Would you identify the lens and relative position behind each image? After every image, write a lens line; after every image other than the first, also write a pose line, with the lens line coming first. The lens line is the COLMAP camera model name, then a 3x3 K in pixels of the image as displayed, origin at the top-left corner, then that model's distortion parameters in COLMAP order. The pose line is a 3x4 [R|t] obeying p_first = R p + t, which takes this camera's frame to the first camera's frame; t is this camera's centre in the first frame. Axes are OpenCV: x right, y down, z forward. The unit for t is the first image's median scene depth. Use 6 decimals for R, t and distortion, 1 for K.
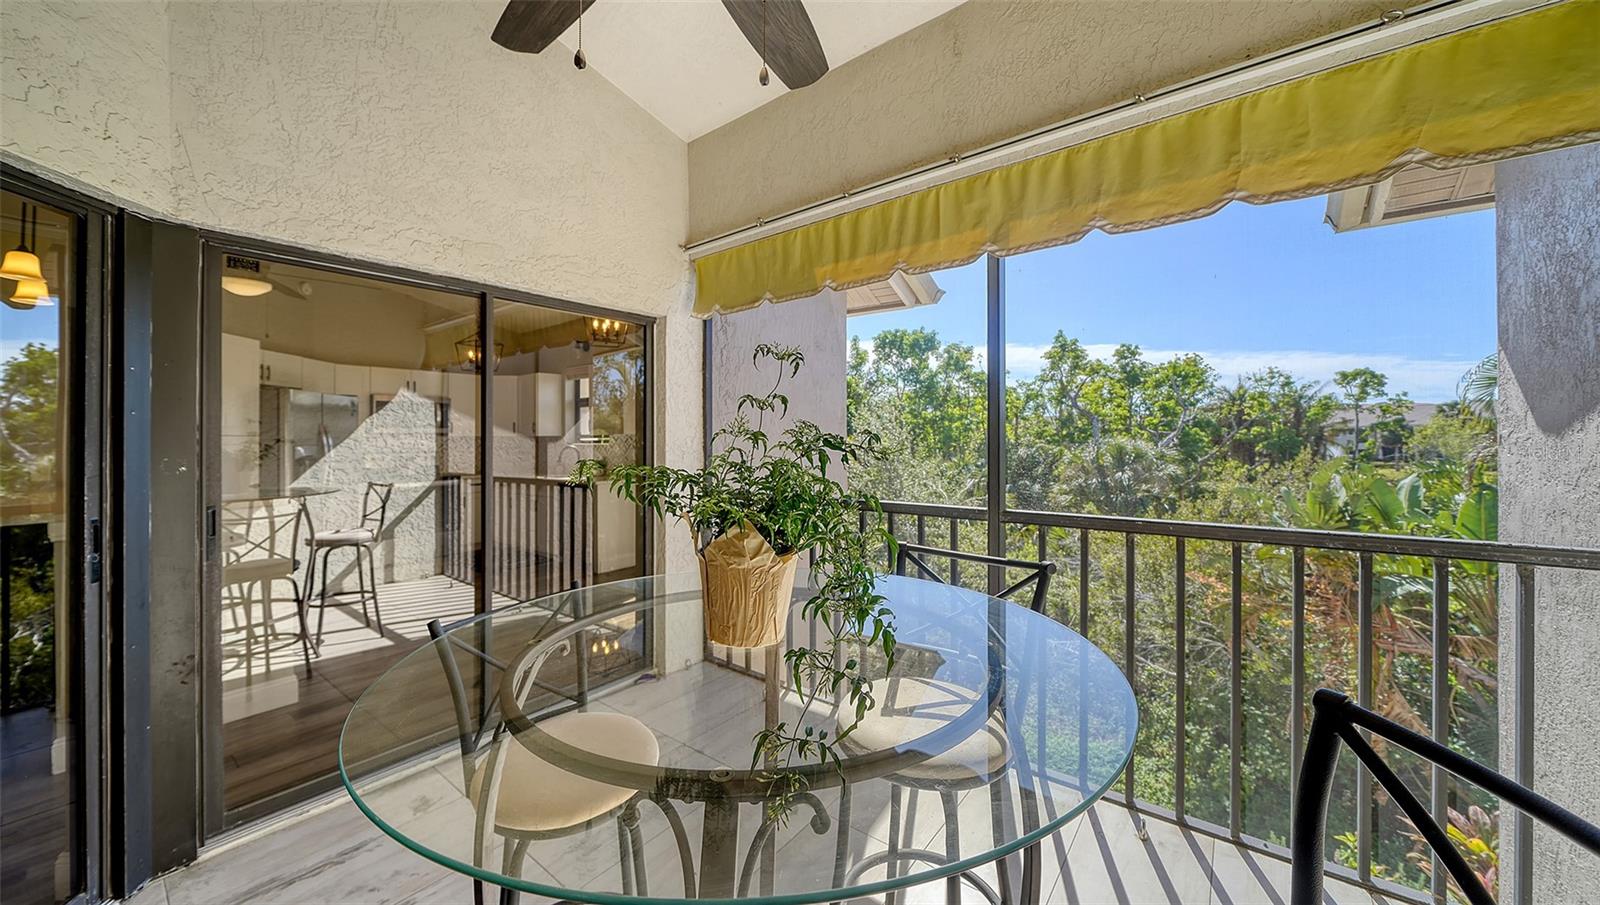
lens RADIAL K [[568.0, 0, 793.1], [0, 568.0, 436.3], [0, 0, 1]] dist [-0.005135, -0.000665]
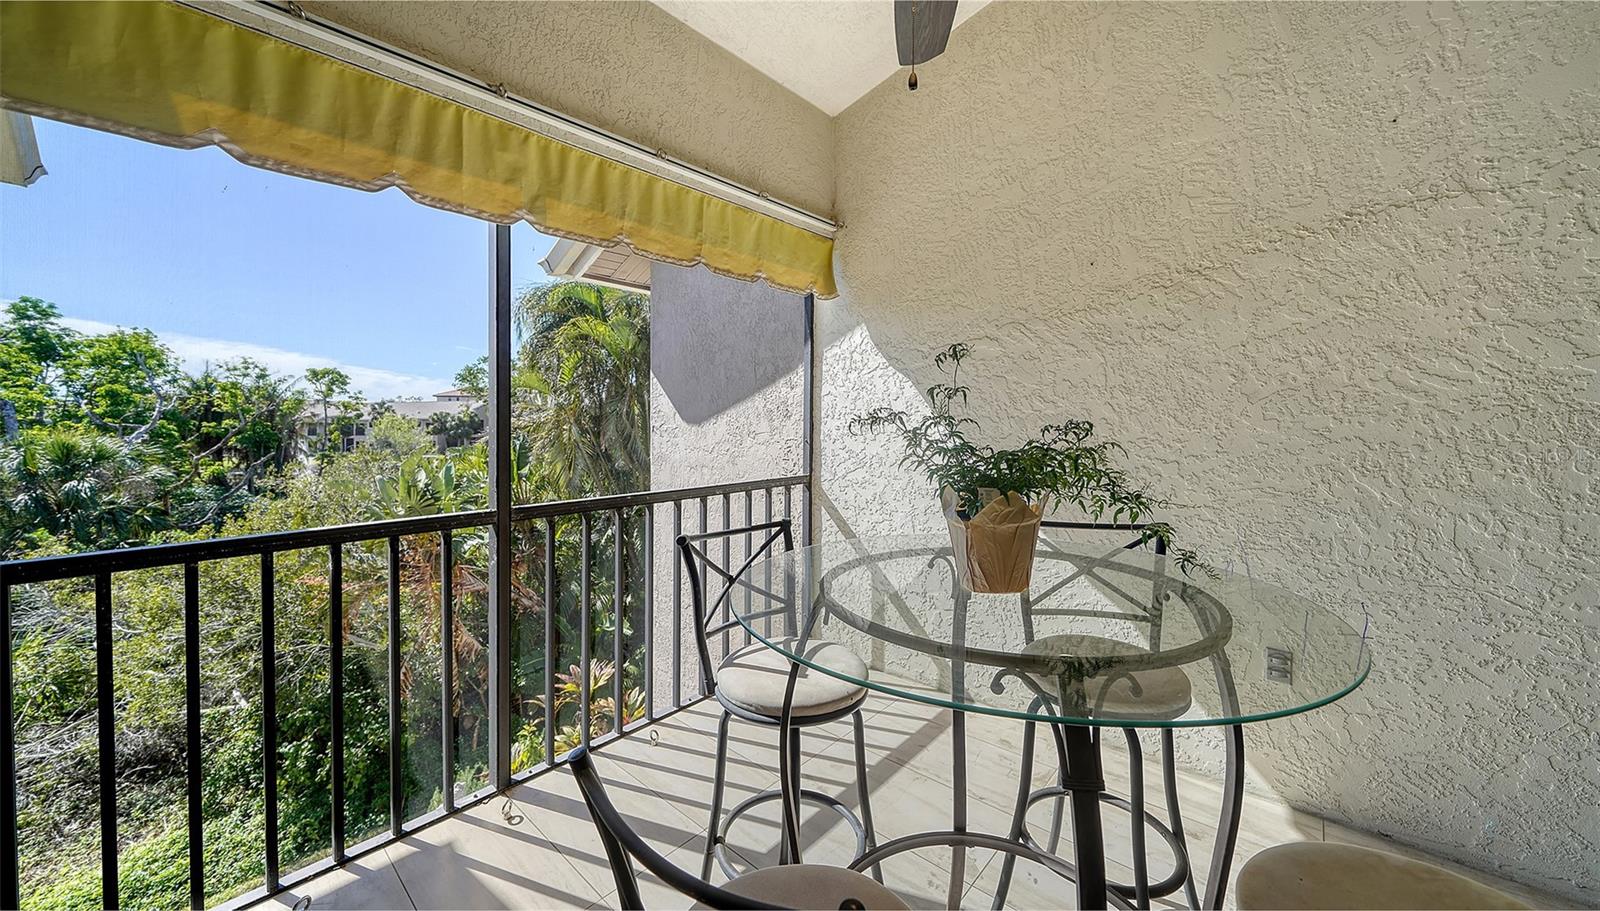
lens RADIAL K [[568.0, 0, 783.6], [0, 568.0, 436.4], [0, 0, 1]] dist [-0.005135, -0.000665]
pose [[0.078614, -0.016367, 0.996771, -0.394684], [0.004867, 0.999860, 0.016033, 0.002027], [-0.996893, 0.003591, 0.078683, 0.404242]]
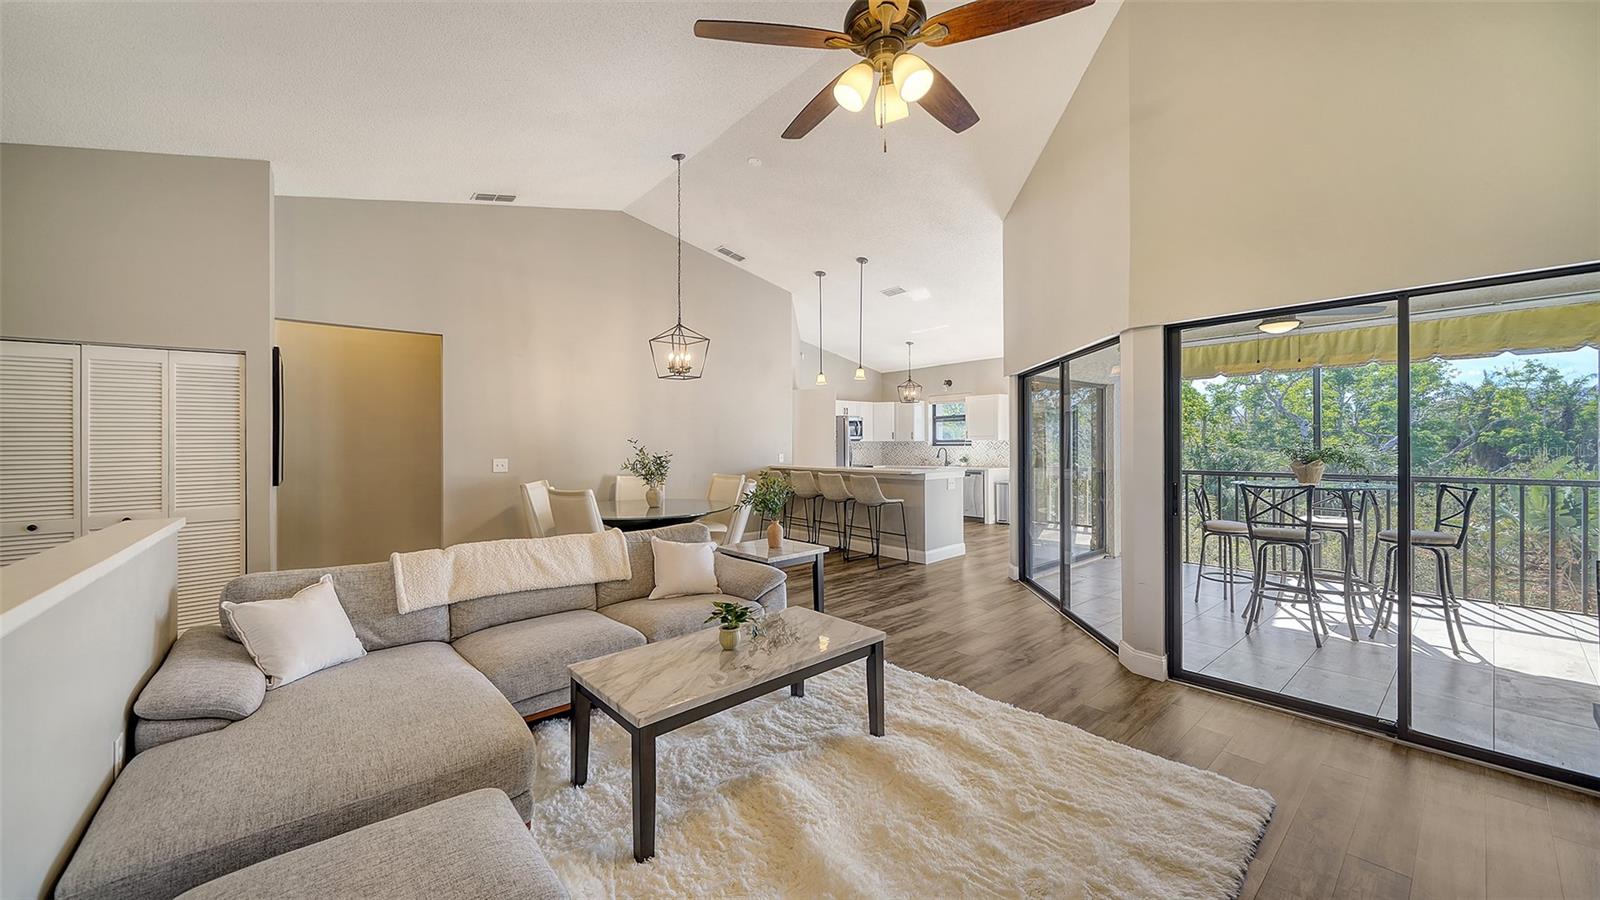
lens RADIAL K [[573.7, 0, 795.5], [0, 573.7, 443.2], [0, 0, 1]] dist [-0.001079, -0.001444]
pose [[0.976657, -0.000223, -0.214804, -1.000136], [0.001544, 0.999981, 0.005981, -0.011900], [0.214799, -0.006173, 0.976639, -1.430502]]
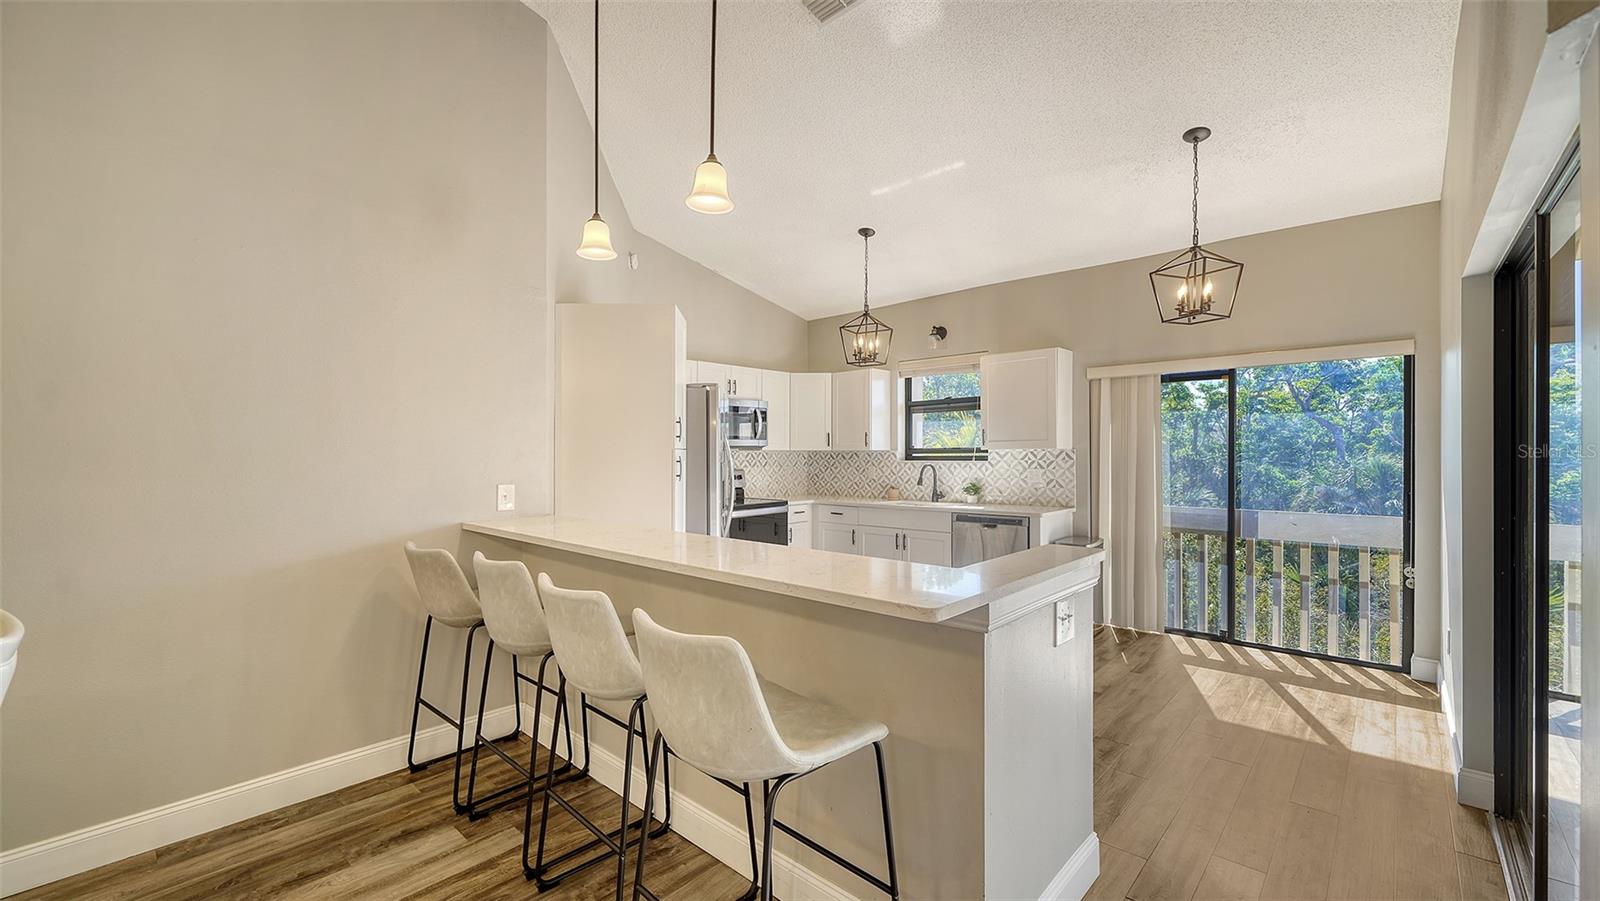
lens RADIAL K [[653.3, 0, 791.1], [0, 653.3, 453.7], [0, 0, 1]] dist [0.000983, -0.000498]
pose [[0.995611, 0.006544, -0.093364, -1.102626], [-0.005741, 0.999944, 0.008868, -0.007999], [0.093417, -0.008293, 0.995593, 0.240061]]
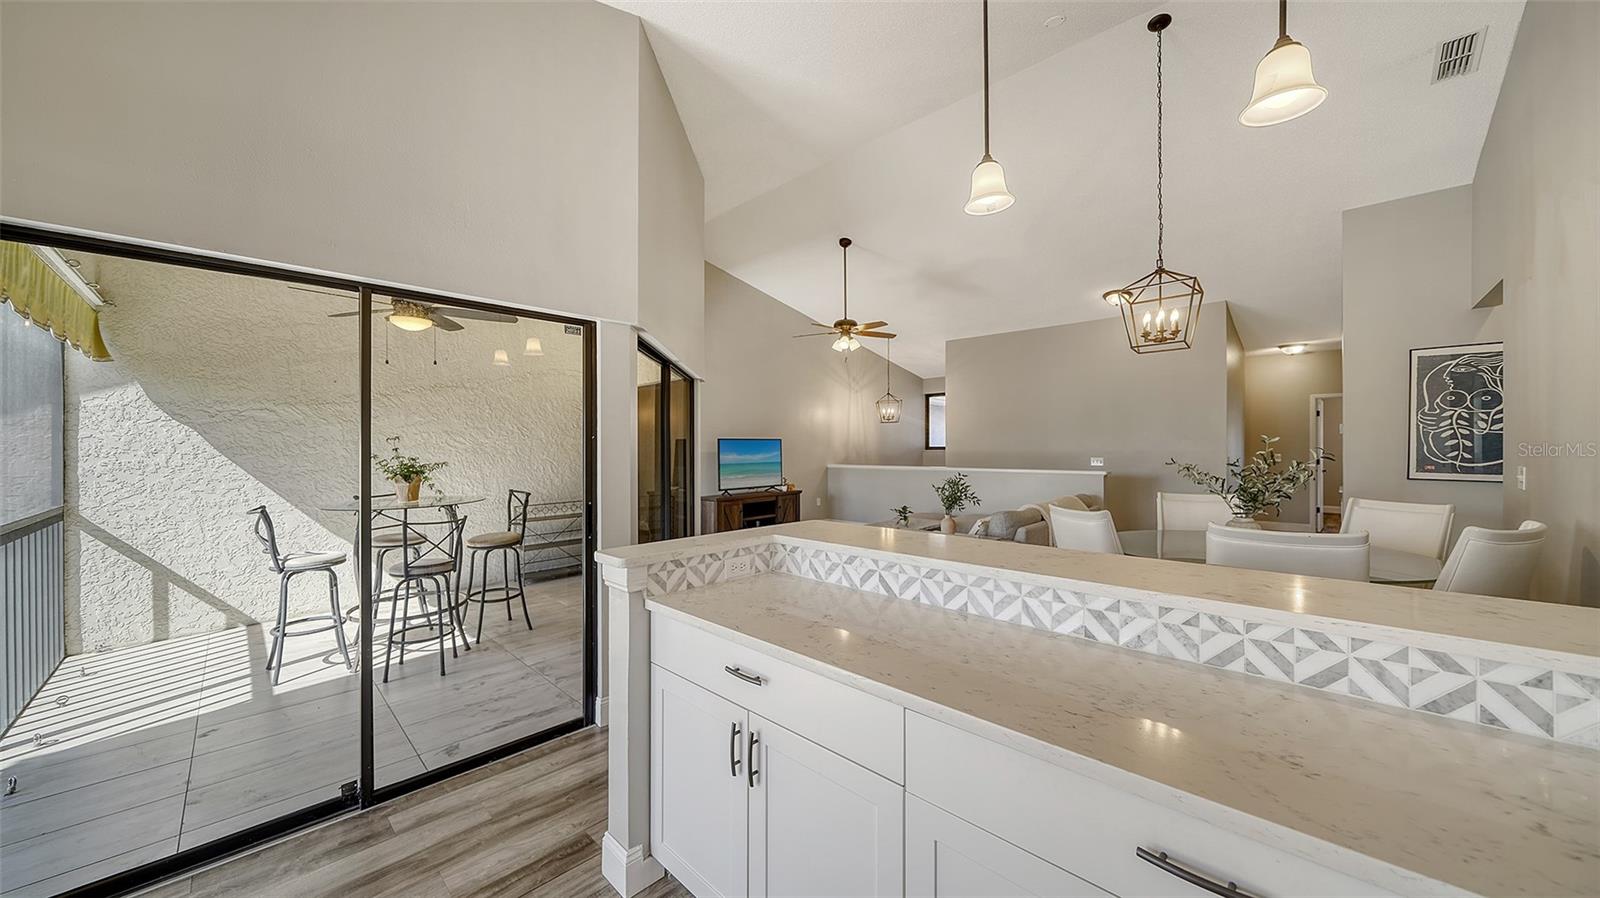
lens RADIAL K [[573.7, 0, 800.7], [0, 573.7, 437.6], [0, 0, 1]] dist [-0.001079, -0.001444]
pose [[-0.993035, 0.018749, 0.116315, -1.136084], [0.016470, 0.999654, -0.020524, -0.005023], [-0.116660, -0.018466, -0.993000, 1.571683]]
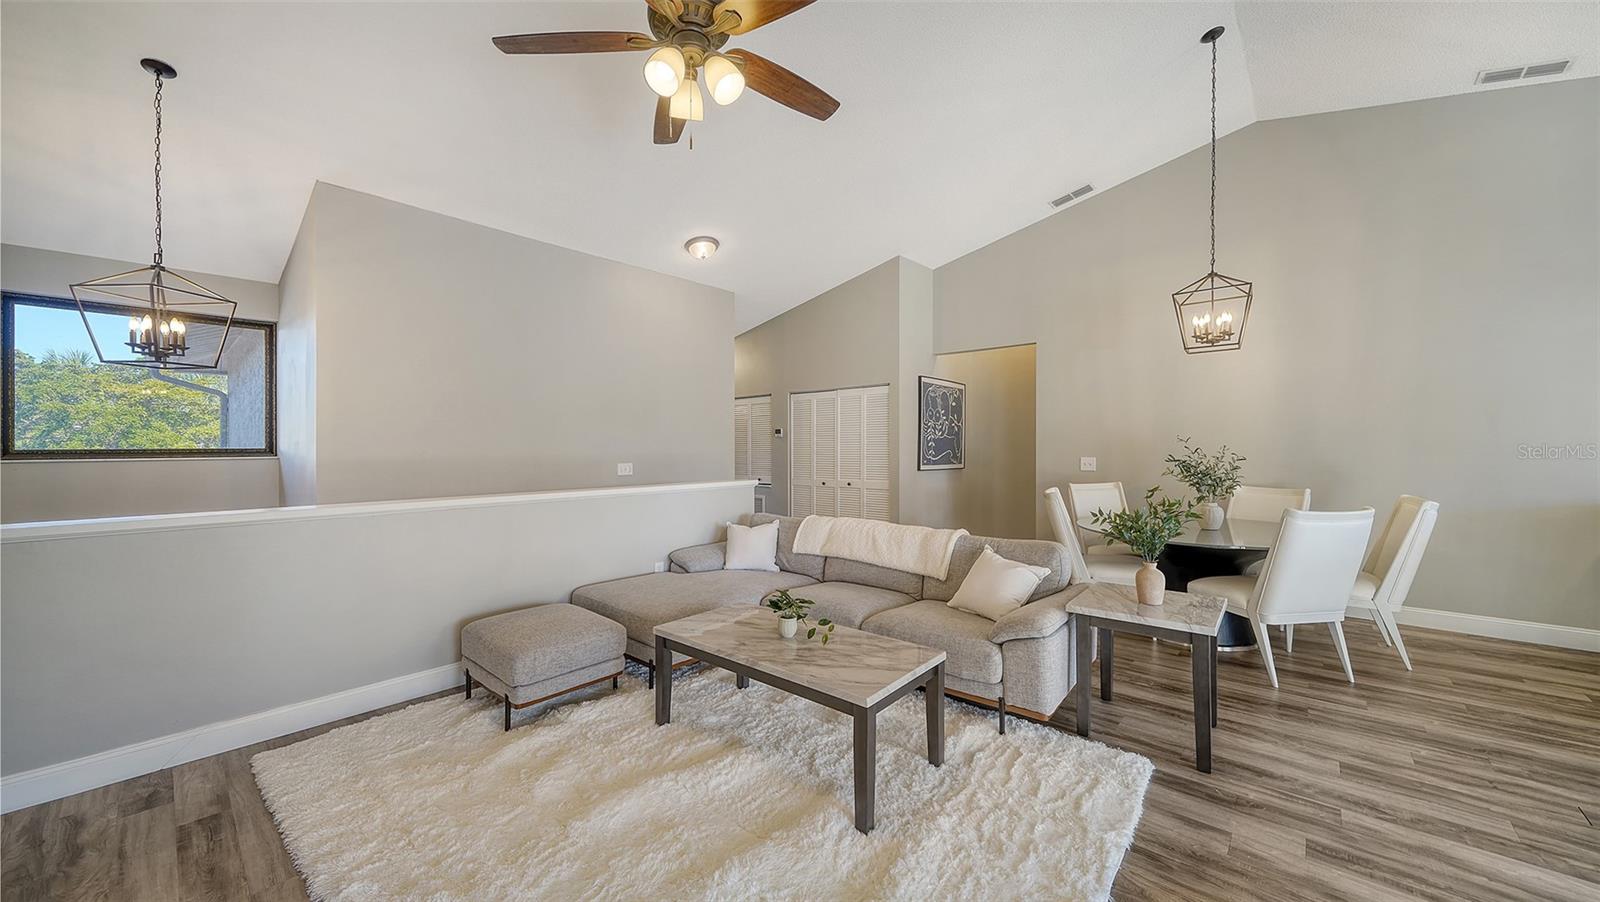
lens RADIAL K [[585.9, 0, 780.0], [0, 585.9, 426.7], [0, 0, 1]] dist [0.002072, -0.000070]
pose [[-0.087159, -0.023992, -0.995905, -0.370262], [0.007788, 0.999663, -0.024764, -0.009647], [0.996164, -0.009914, -0.086943, -0.582296]]
